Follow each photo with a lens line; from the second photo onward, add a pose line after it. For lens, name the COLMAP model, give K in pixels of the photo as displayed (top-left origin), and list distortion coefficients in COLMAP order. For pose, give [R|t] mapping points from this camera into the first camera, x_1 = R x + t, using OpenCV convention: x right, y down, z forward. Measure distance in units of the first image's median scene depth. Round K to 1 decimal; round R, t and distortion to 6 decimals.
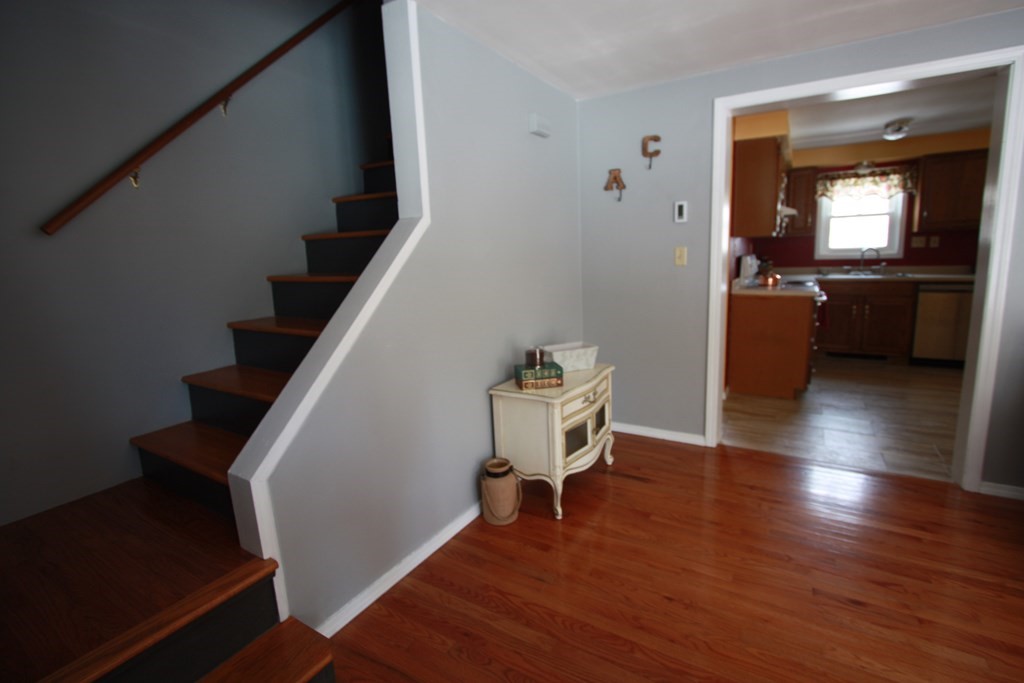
lens RADIAL K [[469.2, 0, 517.7], [0, 469.2, 331.9], [0, 0, 1]] dist [-0.015913, 0.000094]
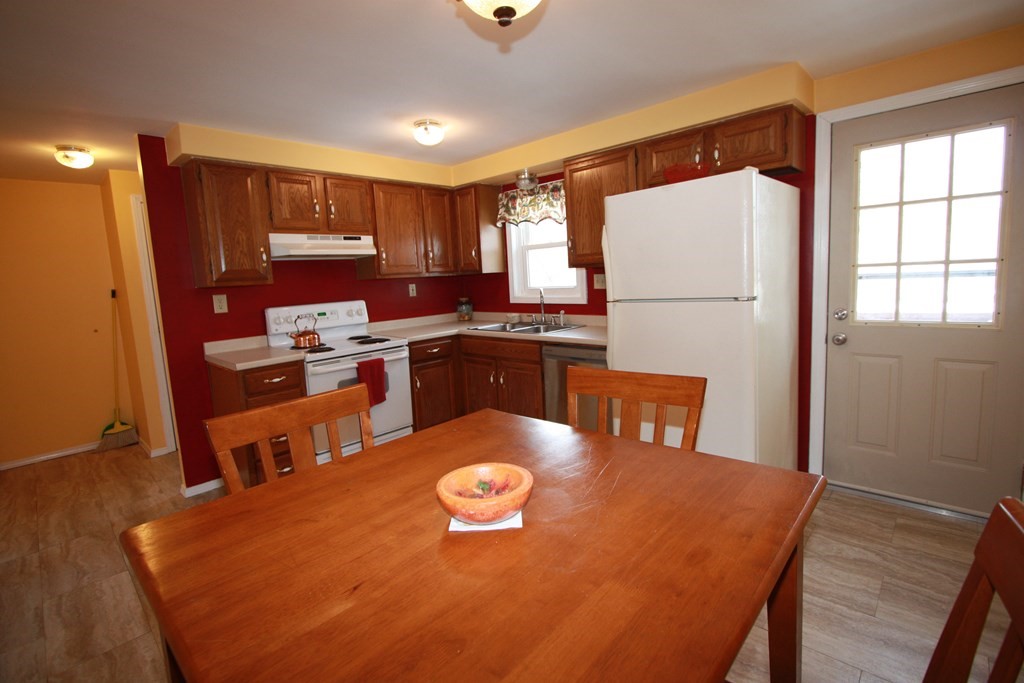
lens RADIAL K [[469.2, 0, 514.1], [0, 469.2, 331.7], [0, 0, 1]] dist [-0.015913, 0.000094]
pose [[0.978631, 0.017486, -0.204877, 0.931661], [-0.026400, 0.998816, -0.040856, -0.089742], [0.203920, 0.045392, 0.977935, 0.292392]]
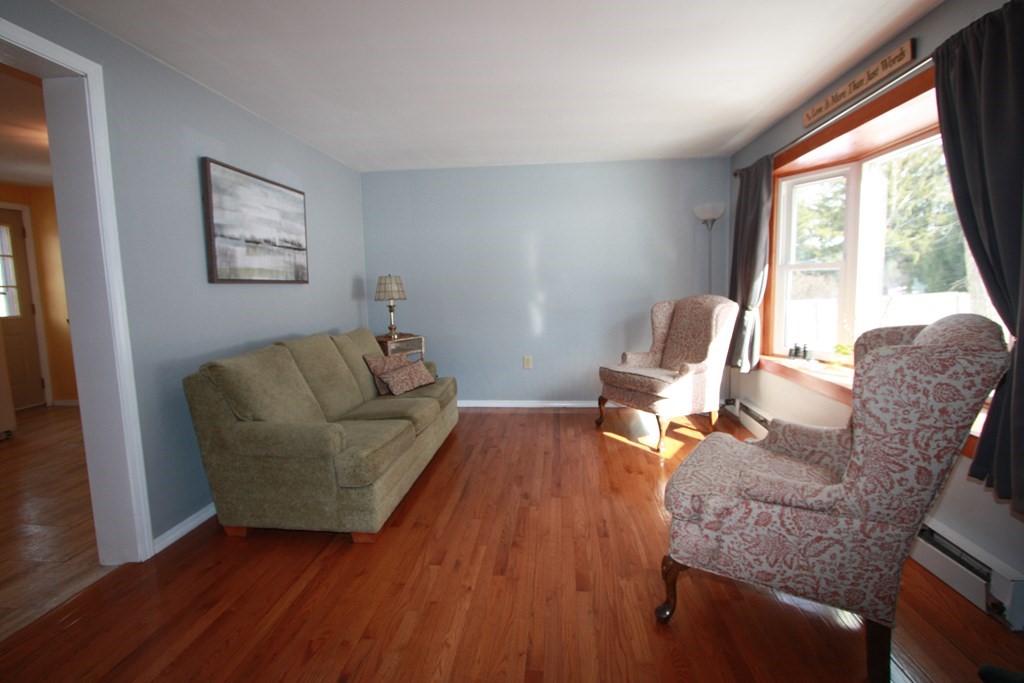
lens RADIAL K [[469.2, 0, 516.3], [0, 469.2, 332.9], [0, 0, 1]] dist [-0.015913, 0.000094]
pose [[-0.442074, -0.043911, 0.895903, -0.046100], [0.190710, 0.971363, 0.141714, -0.029840], [-0.876470, 0.233506, -0.421040, 0.324390]]
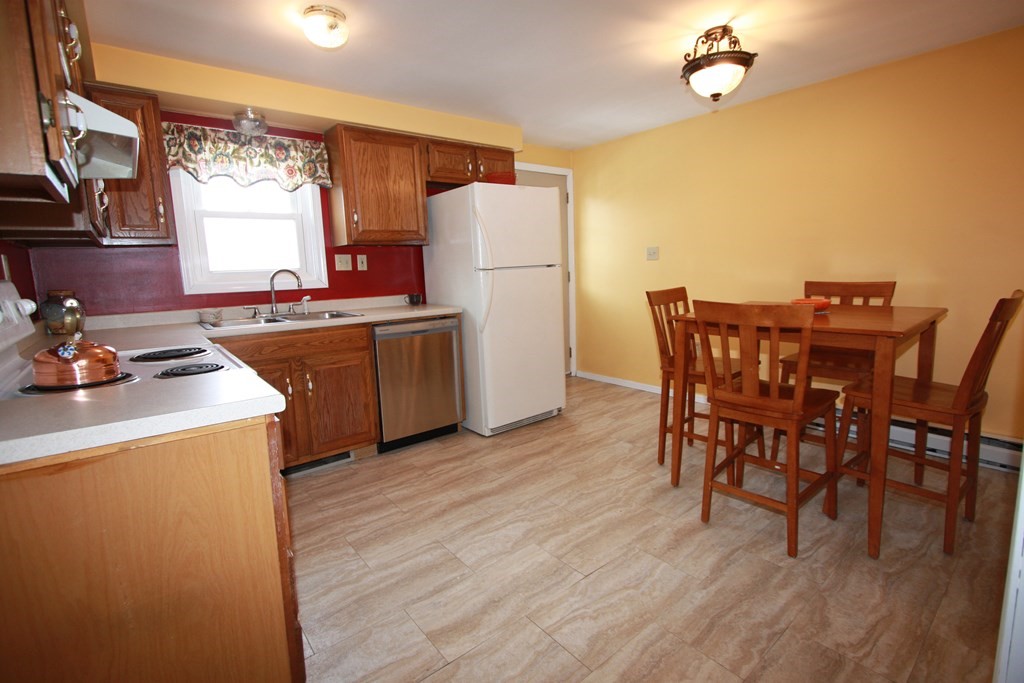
lens RADIAL K [[469.2, 0, 514.0], [0, 469.2, 332.5], [0, 0, 1]] dist [-0.015913, 0.000094]
pose [[0.339007, -0.101860, 0.935253, 0.330641], [0.178508, 0.983026, 0.042358, -0.085327], [-0.923693, 0.152590, 0.351435, 0.585746]]
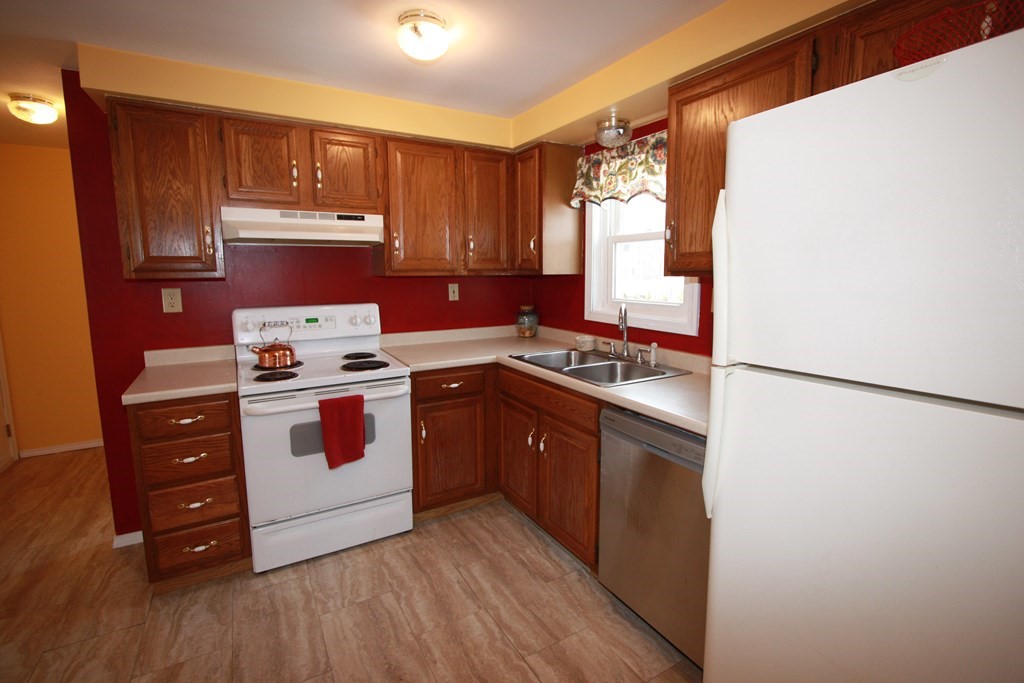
lens RADIAL K [[469.2, 0, 516.8], [0, 469.2, 332.6], [0, 0, 1]] dist [-0.015913, 0.000094]
pose [[0.883612, 0.100818, -0.457238, 0.943897], [-0.115142, 0.993343, -0.003487, -0.151417], [0.453842, 0.055728, 0.889338, 0.578755]]
